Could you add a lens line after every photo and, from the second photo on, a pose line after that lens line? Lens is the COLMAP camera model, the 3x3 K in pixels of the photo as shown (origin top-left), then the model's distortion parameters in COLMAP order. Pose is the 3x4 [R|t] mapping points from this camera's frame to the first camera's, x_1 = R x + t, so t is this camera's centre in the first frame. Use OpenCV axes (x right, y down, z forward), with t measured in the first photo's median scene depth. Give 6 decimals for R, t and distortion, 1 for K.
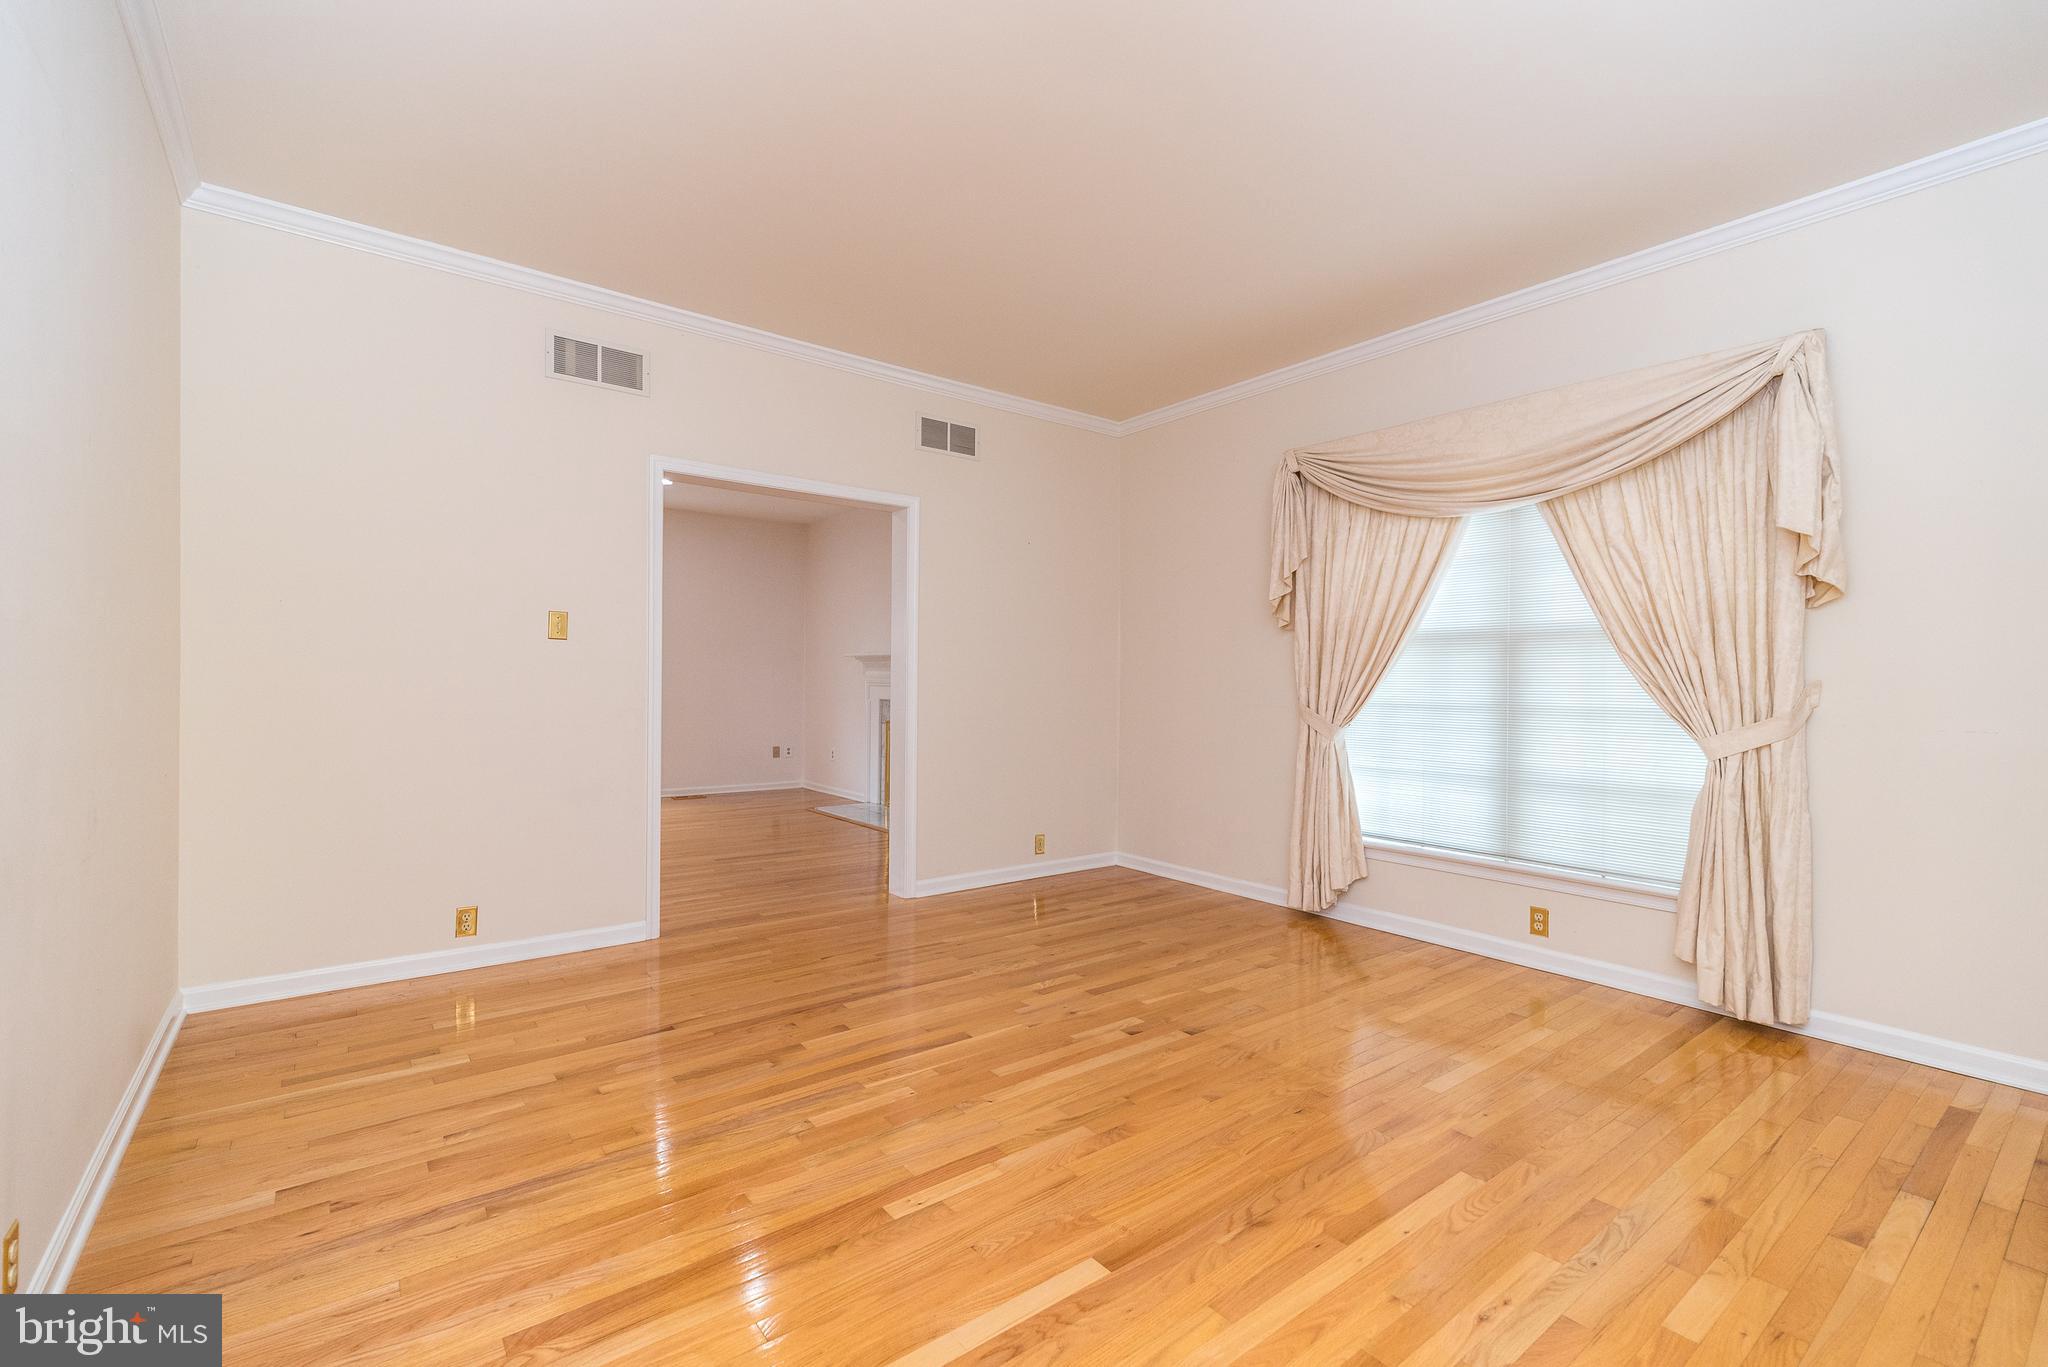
lens RADIAL K [[894.5, 0, 1027.3], [0, 894.5, 678.7], [0, 0, 1]] dist [0.007250, 0.000103]
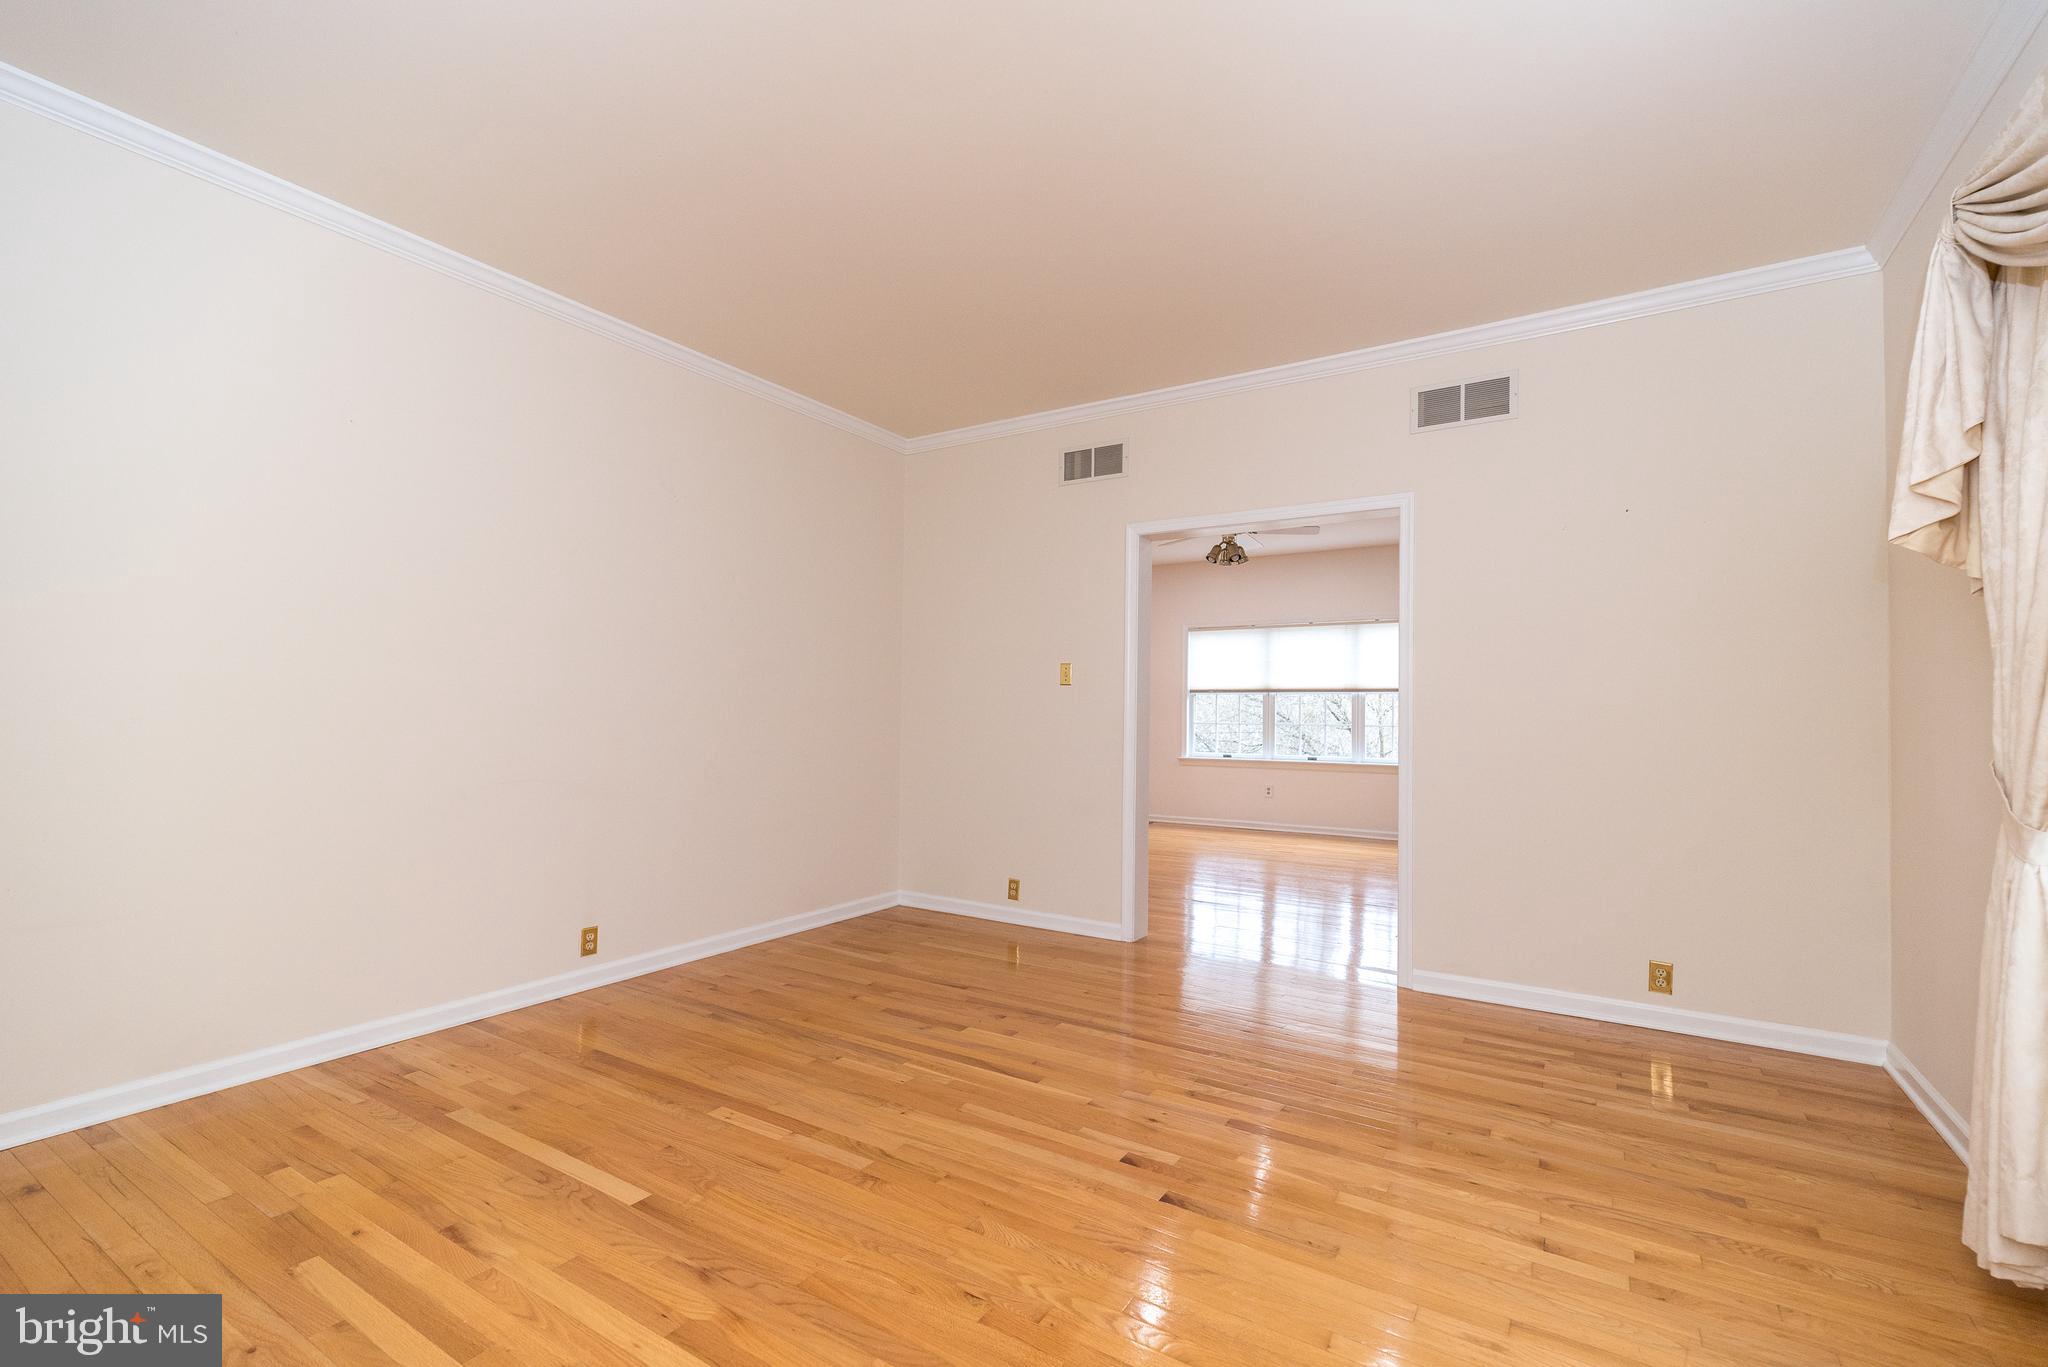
lens RADIAL K [[894.5, 0, 1027.3], [0, 894.5, 699.1], [0, 0, 1]] dist [0.007250, 0.000103]
pose [[0.336358, -0.022124, -0.941474, 0.742591], [-0.004134, 0.999680, -0.024969, 0.008326], [0.941725, 0.012291, 0.336159, 0.572476]]
